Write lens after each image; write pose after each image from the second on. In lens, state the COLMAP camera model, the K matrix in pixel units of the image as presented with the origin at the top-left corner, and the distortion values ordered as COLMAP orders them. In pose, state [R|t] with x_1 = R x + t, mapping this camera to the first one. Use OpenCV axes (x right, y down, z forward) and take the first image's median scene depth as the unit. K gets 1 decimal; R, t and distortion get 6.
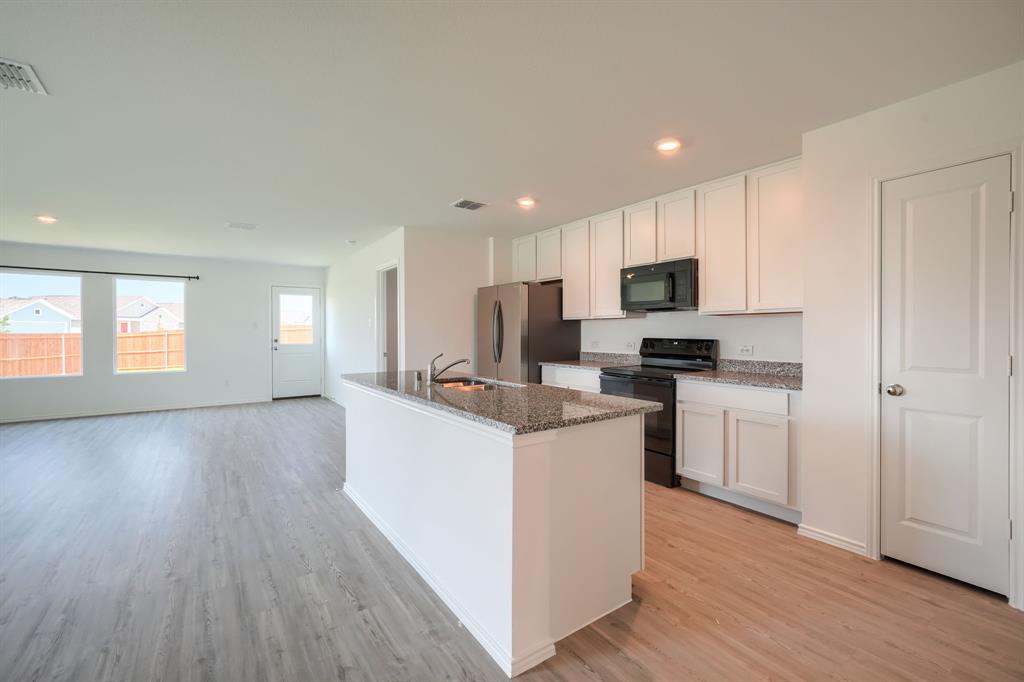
lens RADIAL K [[440.8, 0, 510.1], [0, 440.8, 335.9], [0, 0, 1]] dist [-0.000992, 0.005322]
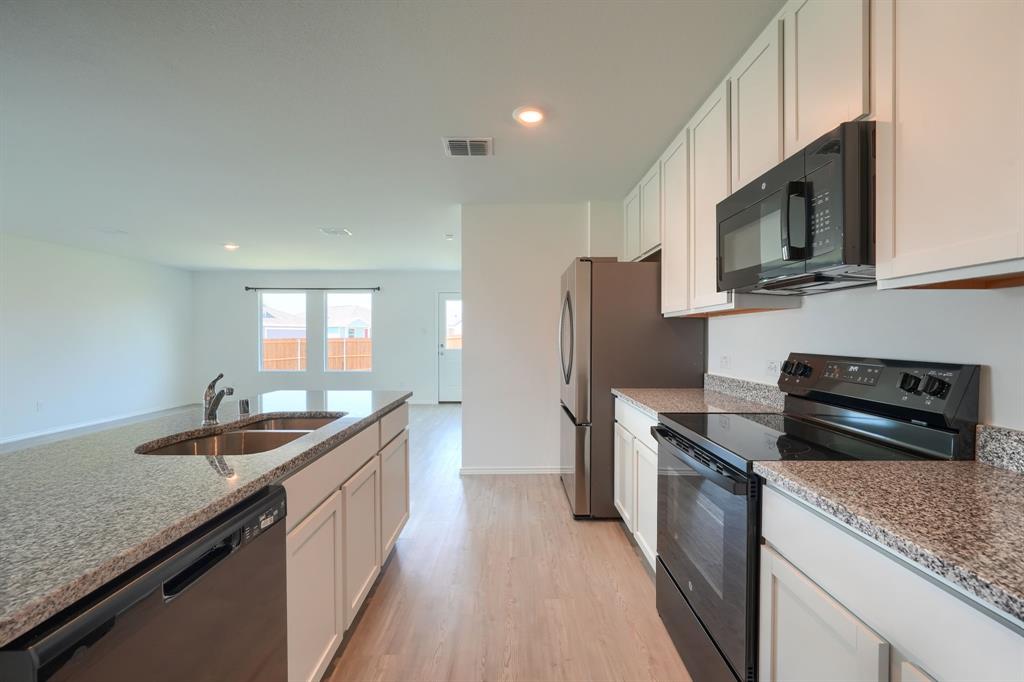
lens RADIAL K [[433.2, 0, 512.0], [0, 433.2, 341.0], [0, 0, 1]] dist [-0.000355, 0.000465]
pose [[0.822533, 0.006242, -0.568683, 0.337071], [-0.005936, 0.999980, 0.002390, -0.006842], [0.568687, 0.001410, 0.822553, 0.503061]]
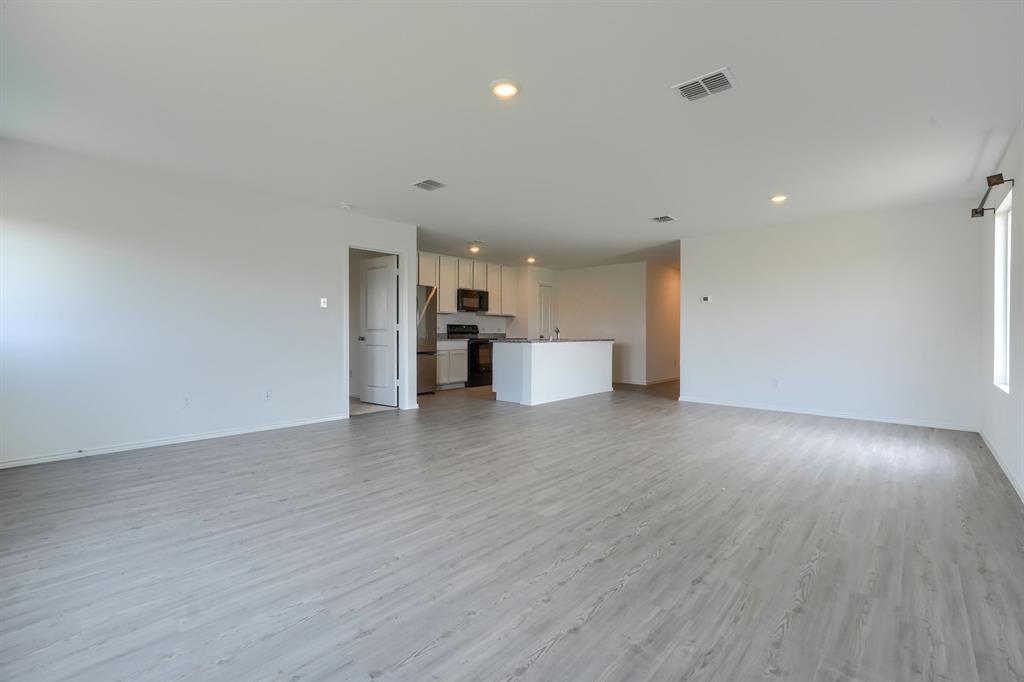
lens RADIAL K [[440.8, 0, 510.1], [0, 440.8, 335.9], [0, 0, 1]] dist [-0.000992, 0.005322]
pose [[-0.223904, -0.005890, 0.974594, -1.735295], [0.007397, 0.999943, 0.007743, 0.045357], [-0.974583, 0.008943, -0.223847, 1.237178]]
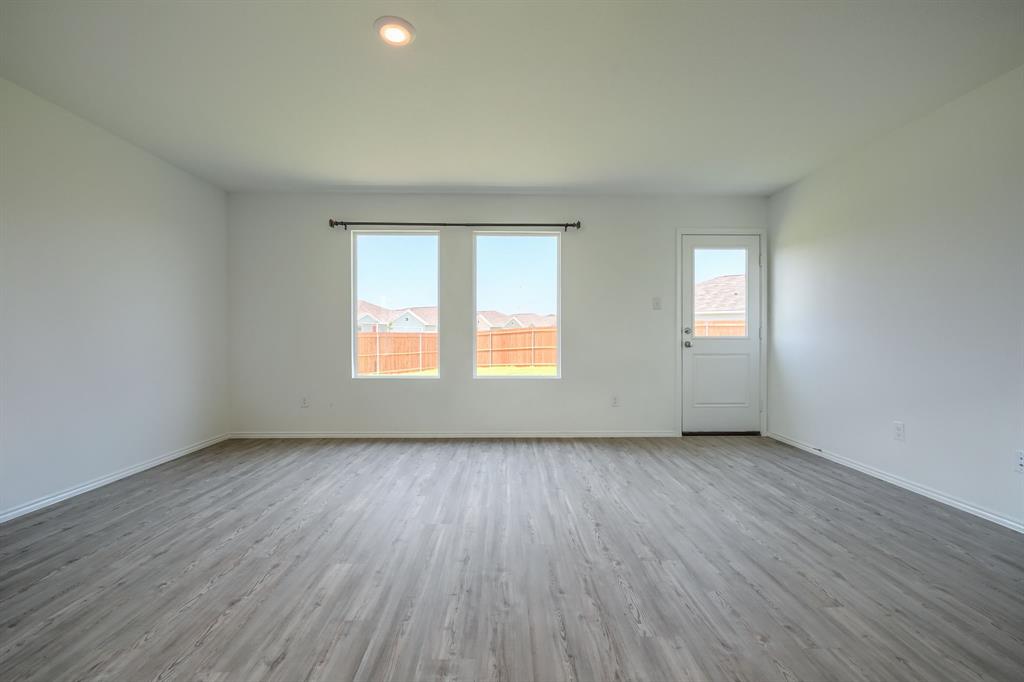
lens RADIAL K [[433.2, 0, 512.0], [0, 433.2, 341.0], [0, 0, 1]] dist [-0.000355, 0.000465]
pose [[0.834890, 0.007071, -0.550371, -0.791078], [-0.007975, 0.999968, 0.000748, 0.048681], [0.550359, 0.003765, 0.834920, 0.787756]]
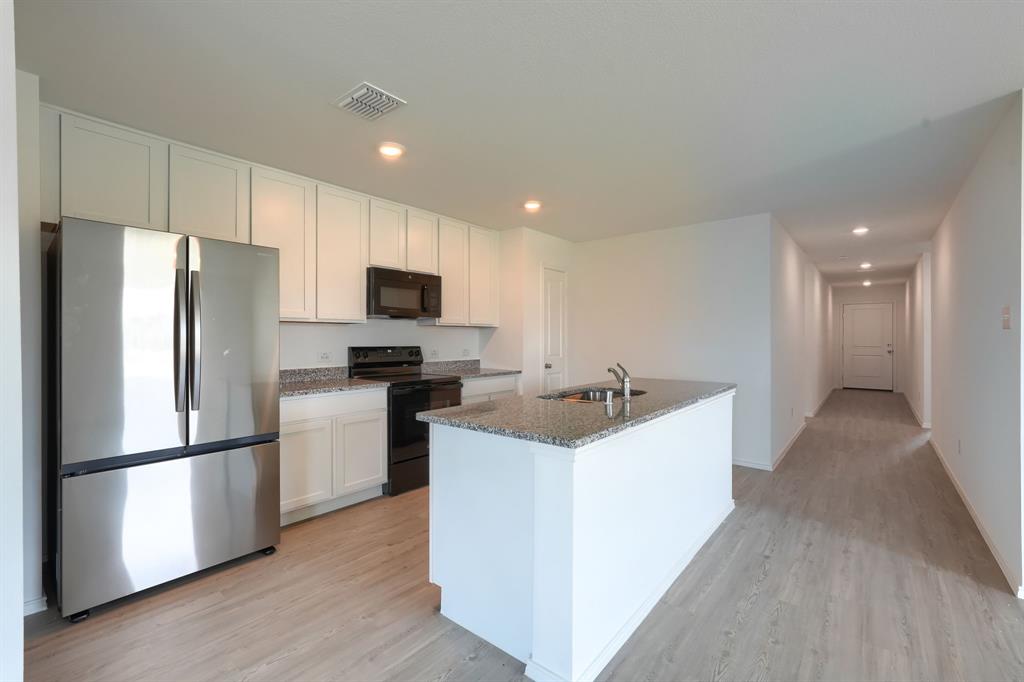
lens RADIAL K [[440.8, 0, 510.1], [0, 440.8, 335.9], [0, 0, 1]] dist [-0.000992, 0.005322]
pose [[-0.271212, 0.005618, 0.962503, -0.655488], [0.012089, 0.999924, -0.002430, -0.011725], [-0.962444, 0.010977, -0.271259, 0.986039]]
